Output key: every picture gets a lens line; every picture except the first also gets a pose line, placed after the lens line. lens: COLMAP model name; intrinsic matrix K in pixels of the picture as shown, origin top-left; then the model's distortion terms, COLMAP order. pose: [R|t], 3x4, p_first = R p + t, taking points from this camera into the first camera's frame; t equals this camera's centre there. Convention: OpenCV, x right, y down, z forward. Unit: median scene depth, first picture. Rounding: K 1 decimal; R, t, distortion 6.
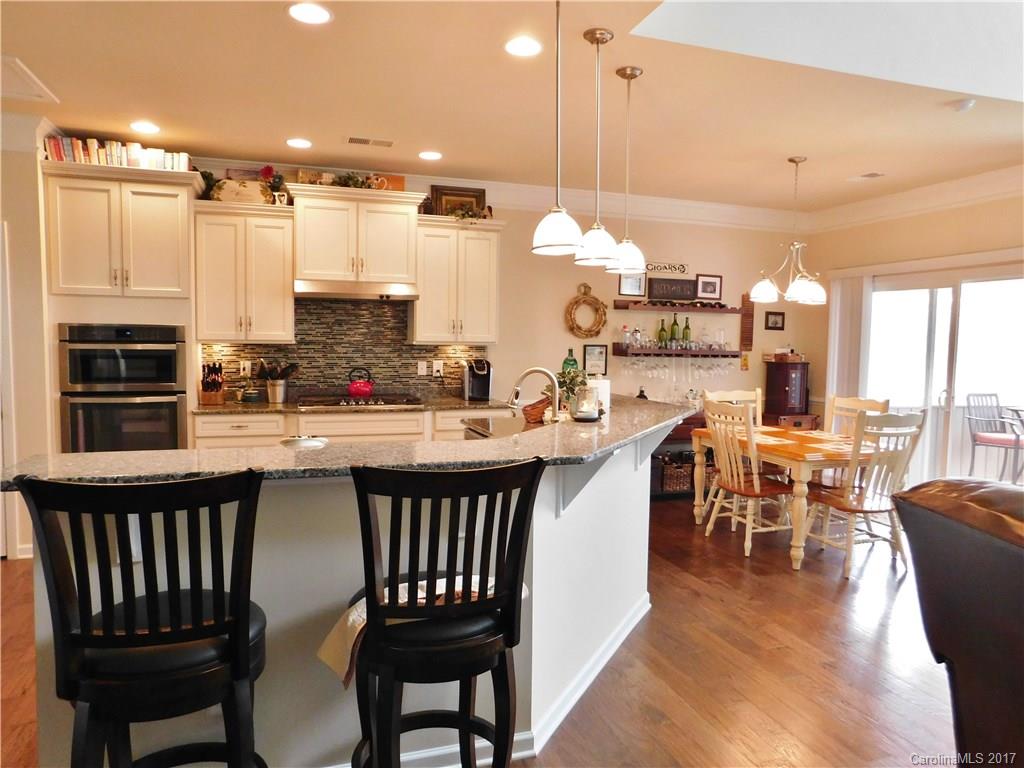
lens RADIAL K [[683.6, 0, 510.8], [0, 683.6, 382.9], [0, 0, 1]] dist [-0.062741, 0.058997]
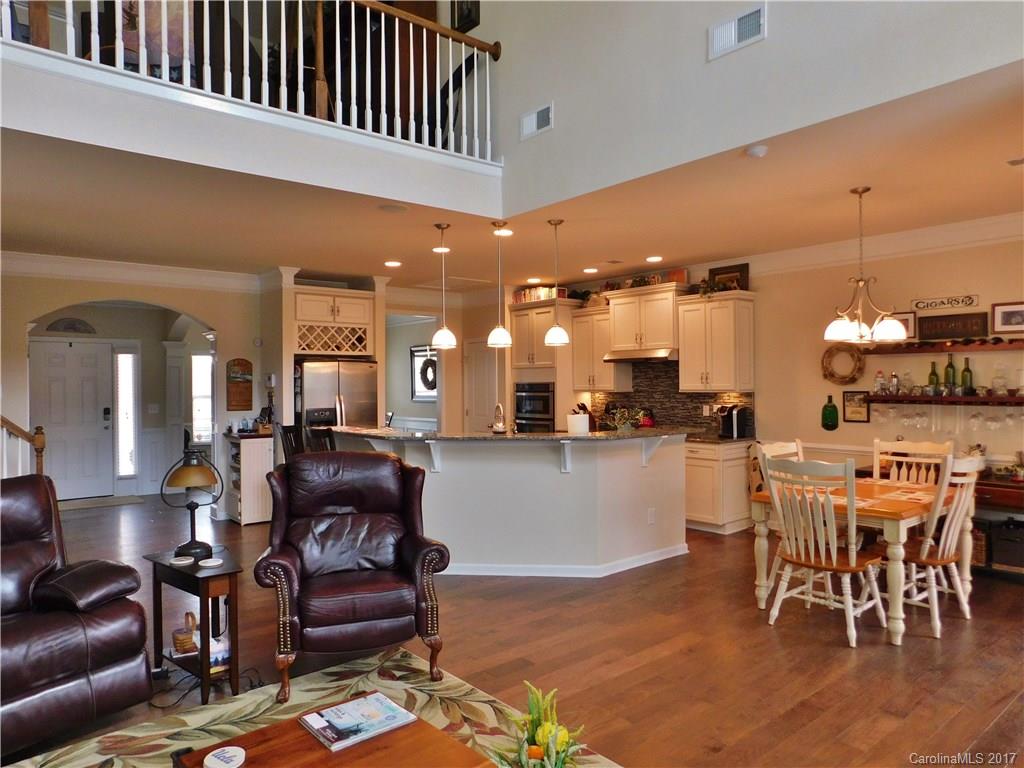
lens RADIAL K [[683.6, 0, 516.6], [0, 683.6, 387.6], [0, 0, 1]] dist [-0.062741, 0.058997]
pose [[0.364814, -0.014113, -0.930974, 1.045197], [-0.050657, 0.998103, -0.034982, -0.002184], [0.929701, 0.059922, 0.363407, 0.221786]]
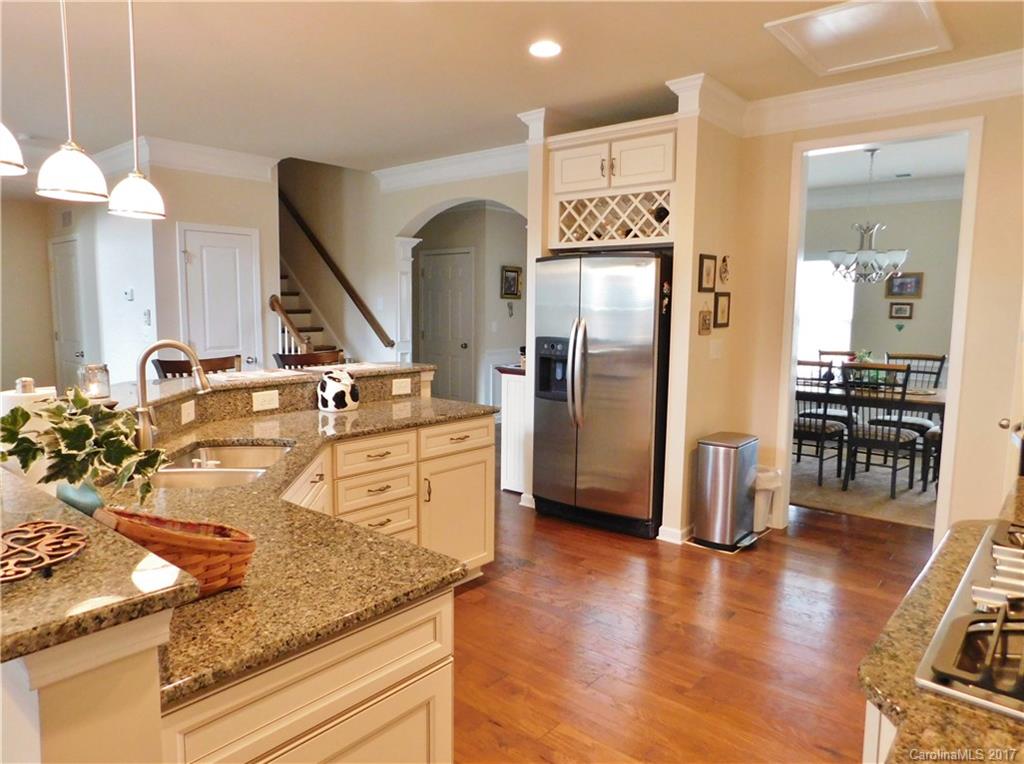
lens RADIAL K [[683.6, 0, 521.5], [0, 683.6, 381.2], [0, 0, 1]] dist [-0.062741, 0.058997]
pose [[-0.853588, 0.033688, -0.519858, 0.047807], [-0.057952, 0.985573, 0.159022, -0.068907], [0.517715, 0.165866, -0.839321, 1.076949]]
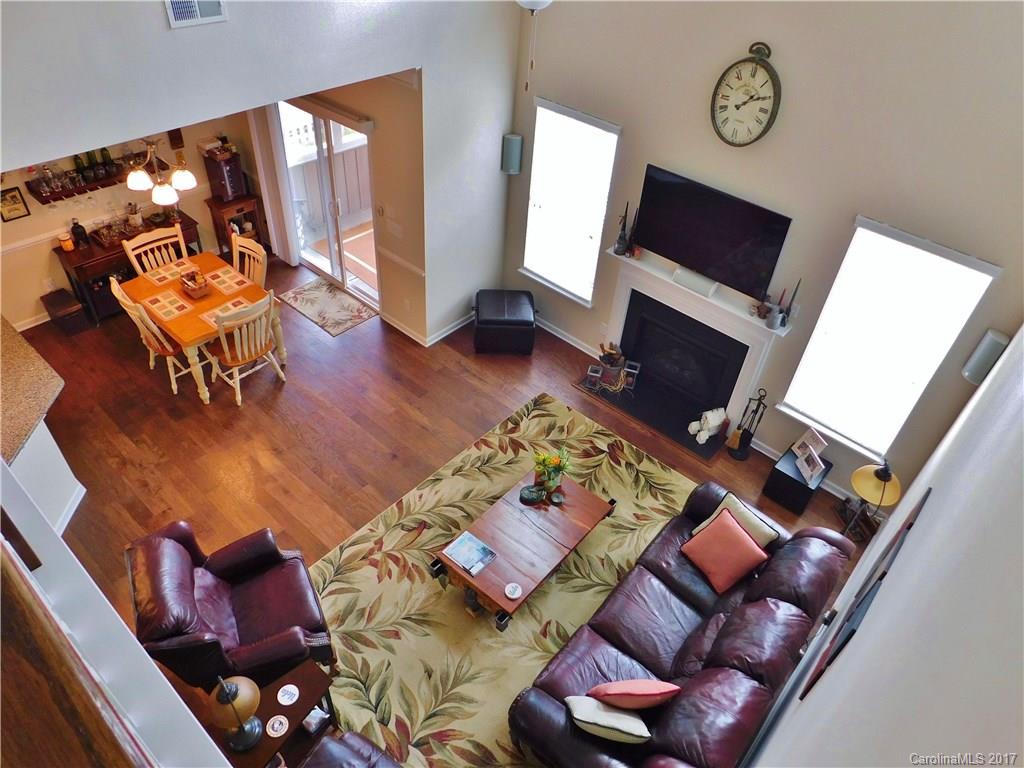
lens RADIAL K [[683.6, 0, 508.4], [0, 683.6, 387.6], [0, 0, 1]] dist [-0.062741, 0.058997]
pose [[0.868171, -0.295683, 0.398561, 0.348860], [-0.015002, 0.787117, 0.616622, -0.542447], [-0.496038, -0.541312, 0.678916, -0.230524]]
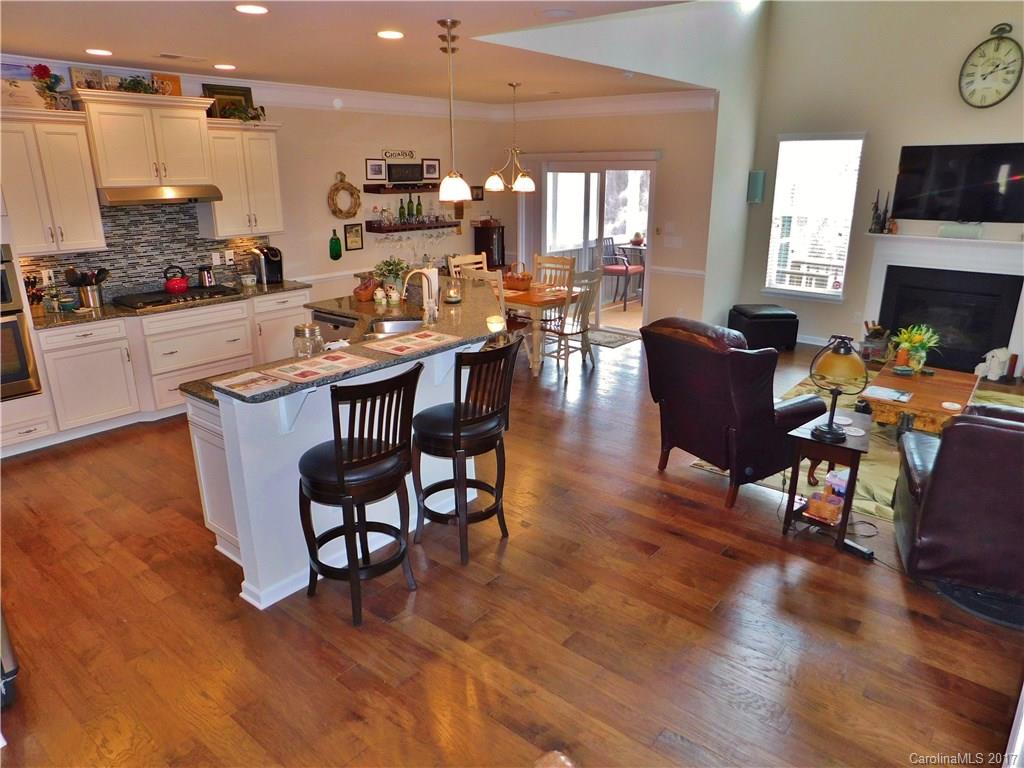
lens RADIAL K [[683.6, 0, 509.9], [0, 683.6, 382.5], [0, 0, 1]] dist [-0.062741, 0.058997]
pose [[0.853880, -0.172276, 0.491130, -0.331750], [0.049799, 0.966344, 0.252389, -0.090498], [-0.518081, -0.191052, 0.833721, -0.226814]]
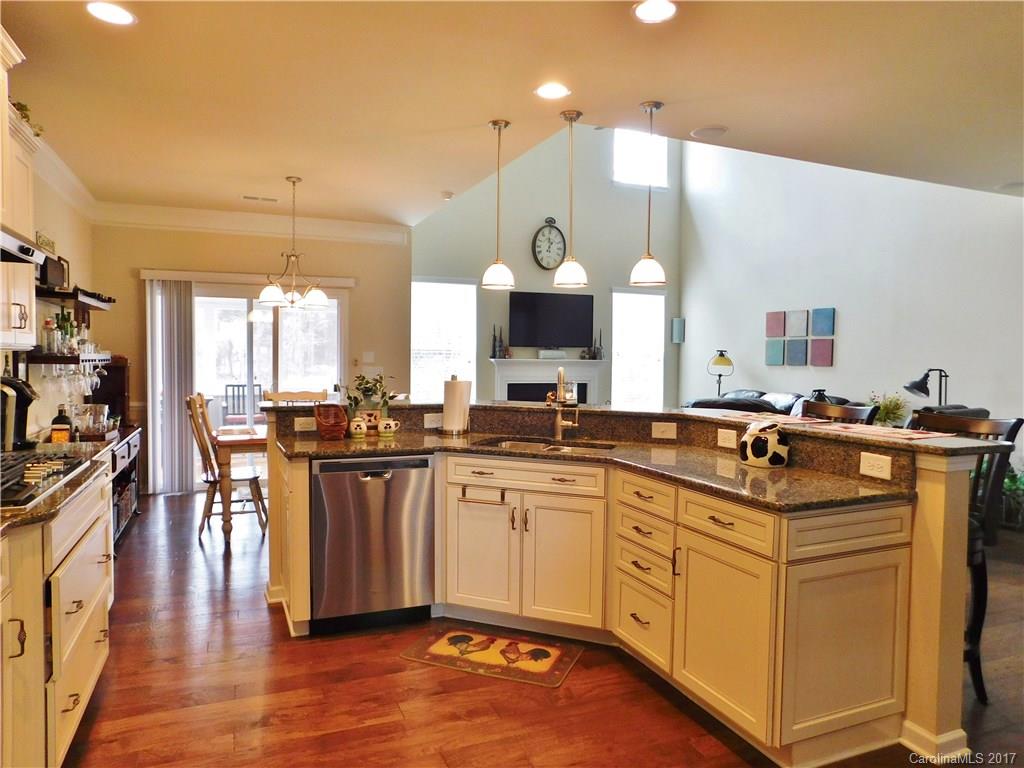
lens RADIAL K [[683.6, 0, 505.3], [0, 683.6, 379.8], [0, 0, 1]] dist [-0.062741, 0.058997]
pose [[-0.062791, -0.054143, 0.996557, -0.677910], [0.055218, 0.996809, 0.057636, -0.044849], [-0.996498, 0.058647, -0.059601, 0.695327]]
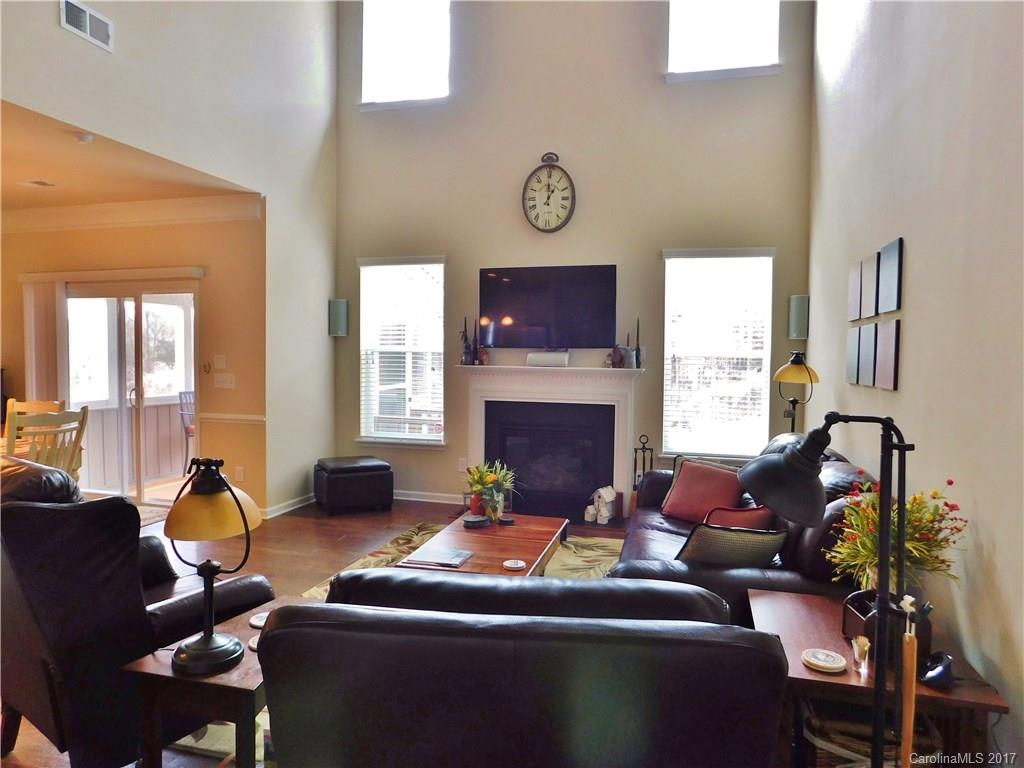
lens RADIAL K [[683.6, 0, 511.6], [0, 683.6, 380.3], [0, 0, 1]] dist [-0.062741, 0.058997]
pose [[0.568988, -0.043129, 0.821214, 0.092612], [0.054965, 0.998385, 0.014350, 0.014717], [-0.820507, 0.036973, 0.570439, -0.160552]]
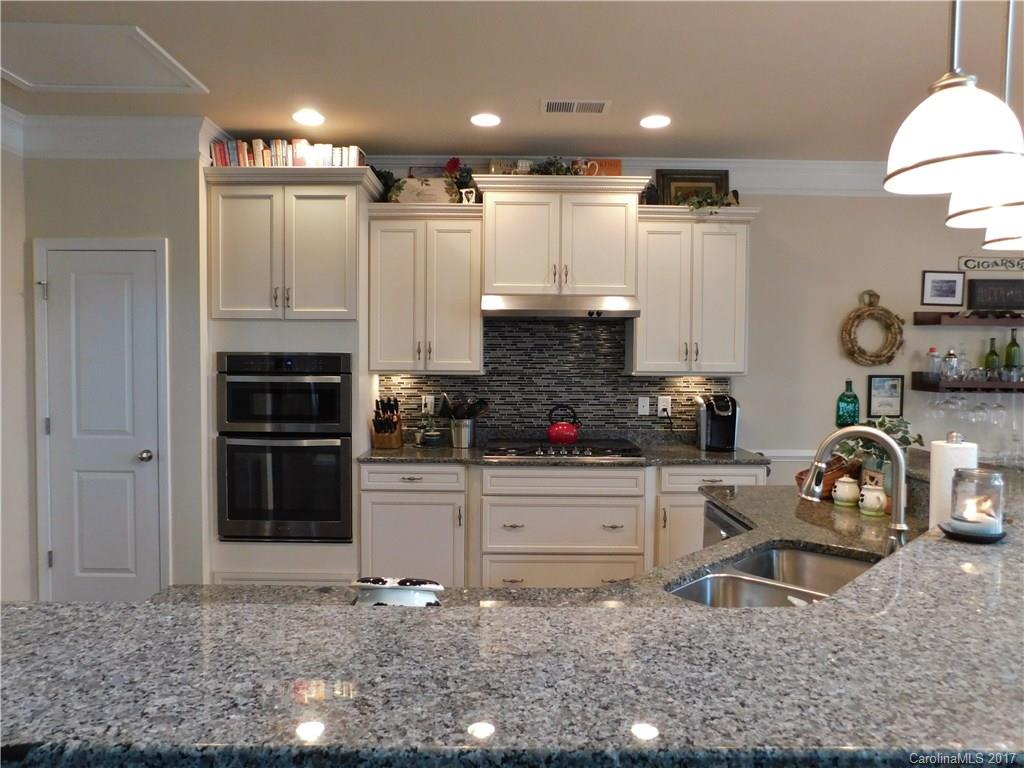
lens RADIAL K [[683.6, 0, 513.0], [0, 683.6, 385.4], [0, 0, 1]] dist [-0.062741, 0.058997]
pose [[0.949074, 0.004090, -0.315026, -0.030413], [-0.014955, 0.999373, -0.032078, -0.019873], [0.314697, 0.035155, 0.948541, 0.247026]]
